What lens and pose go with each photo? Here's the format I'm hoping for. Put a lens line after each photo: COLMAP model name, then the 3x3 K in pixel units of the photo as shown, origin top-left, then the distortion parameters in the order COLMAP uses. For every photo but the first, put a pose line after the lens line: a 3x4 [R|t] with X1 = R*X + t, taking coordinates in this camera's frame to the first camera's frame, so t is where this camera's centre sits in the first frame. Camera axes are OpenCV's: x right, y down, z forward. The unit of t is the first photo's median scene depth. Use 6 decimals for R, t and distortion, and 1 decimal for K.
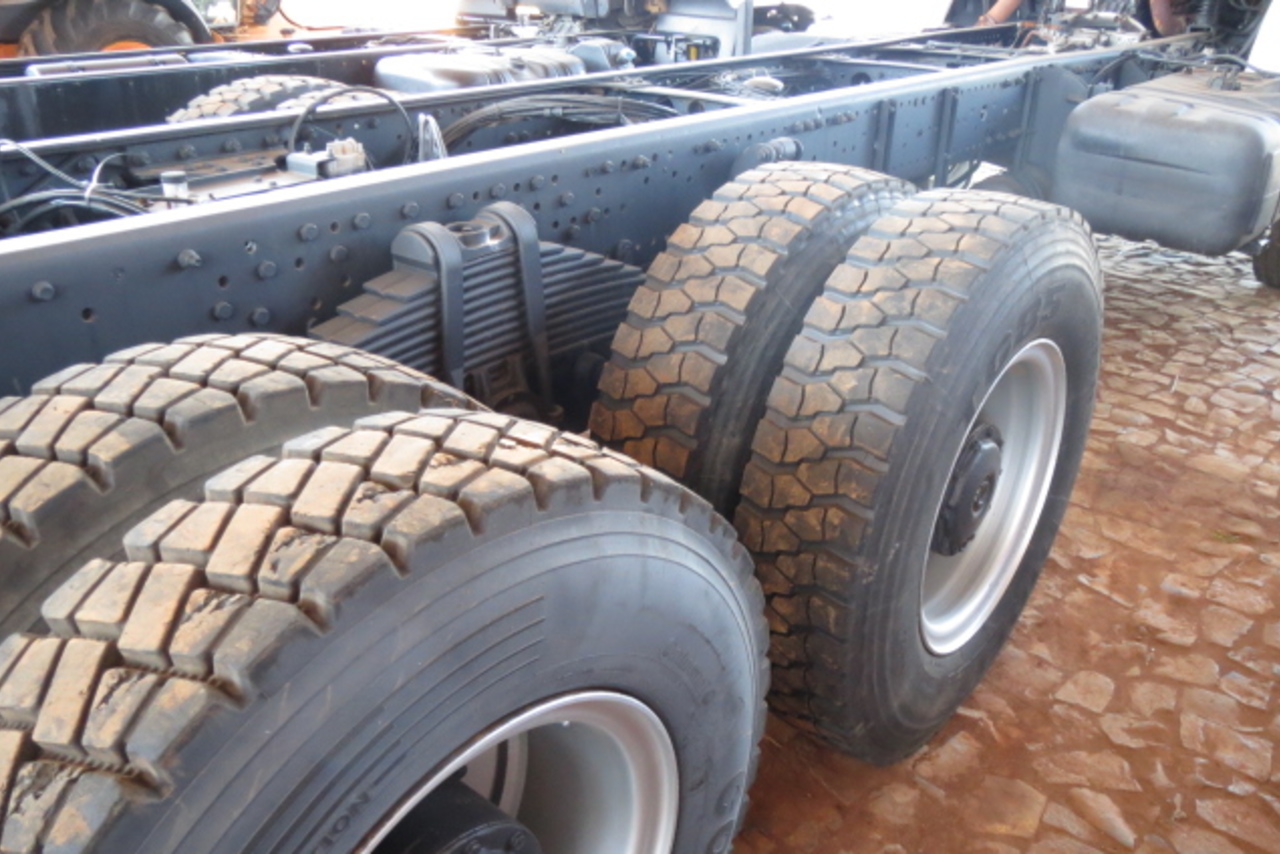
lens RADIAL K [[1116.8, 0, 628.1], [0, 1116.8, 427.2], [0, 0, 1]] dist [0.005860, -0.004063]
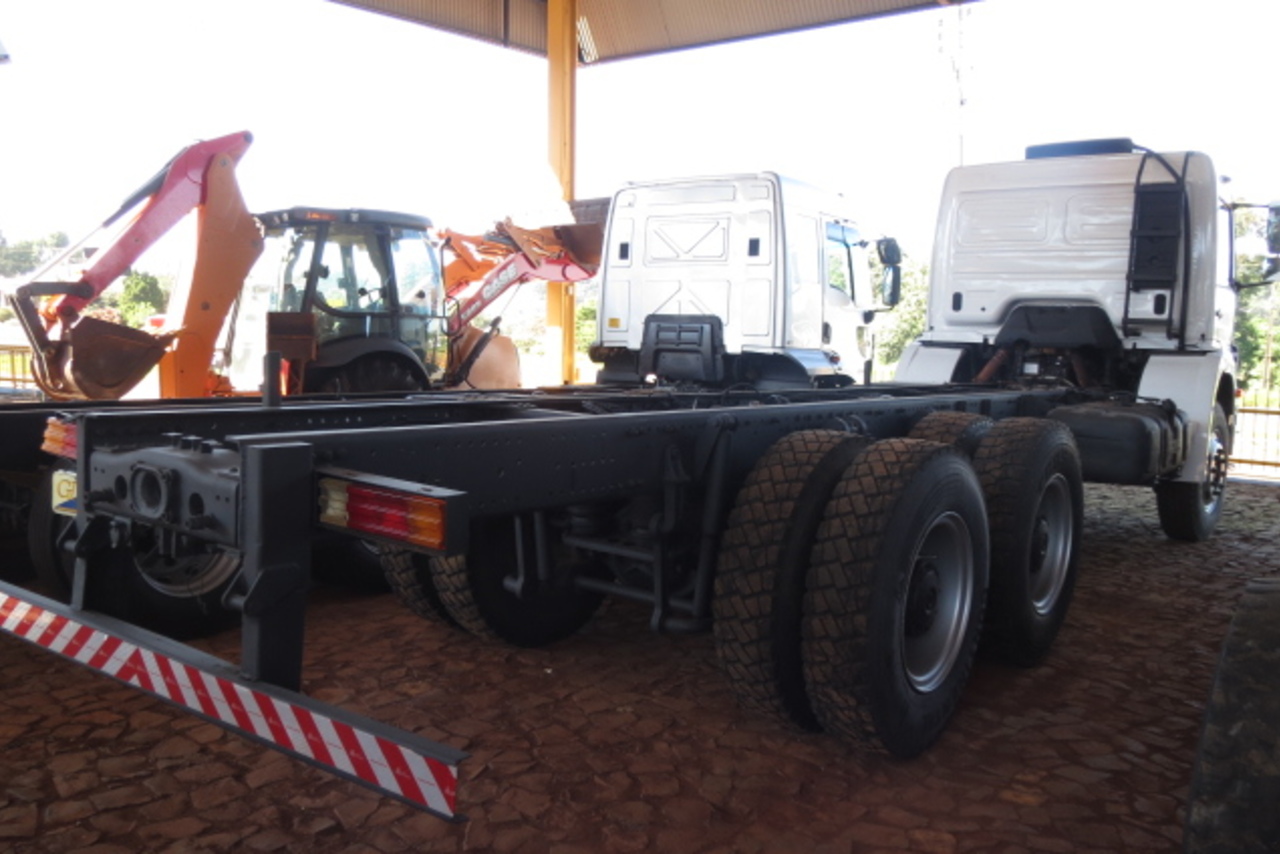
lens RADIAL K [[1116.8, 0, 628.1], [0, 1116.8, 427.2], [0, 0, 1]] dist [0.005860, -0.004063]
pose [[0.998961, 0.006017, 0.045171, -0.365895], [0.009374, 0.942906, -0.332926, 0.334179], [-0.044595, 0.333004, 0.941870, -0.688343]]
